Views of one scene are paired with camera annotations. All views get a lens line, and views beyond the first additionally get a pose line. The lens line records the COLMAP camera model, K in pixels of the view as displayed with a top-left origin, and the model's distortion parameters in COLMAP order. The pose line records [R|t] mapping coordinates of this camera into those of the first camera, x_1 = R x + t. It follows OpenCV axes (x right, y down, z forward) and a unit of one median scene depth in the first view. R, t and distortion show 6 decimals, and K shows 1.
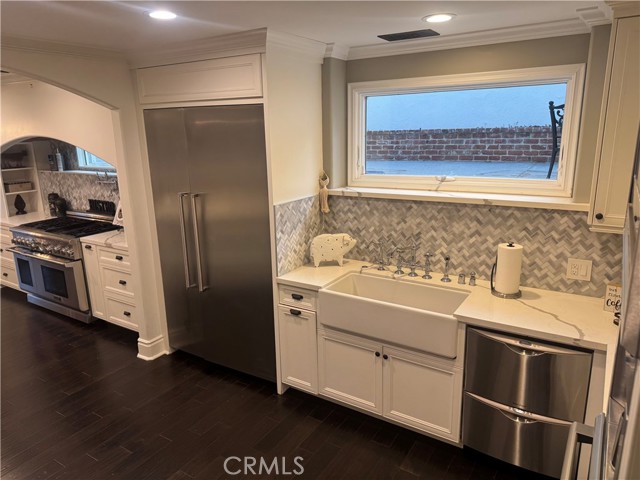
lens RADIAL K [[443.5, 0, 319.4], [0, 443.5, 237.8], [0, 0, 1]] dist [0.079458, -0.094728]
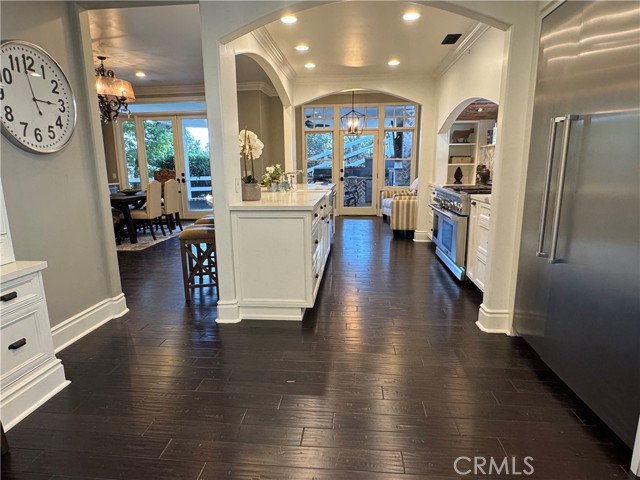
lens RADIAL K [[371.1, 0, 315.4], [0, 371.1, 240.1], [0, 0, 1]] dist [0.004412, -0.001525]
pose [[0.448672, 0.193303, -0.872541, 0.077229], [-0.208231, 0.972068, 0.108277, 0.109574], [0.869099, 0.133110, 0.476391, 0.420054]]
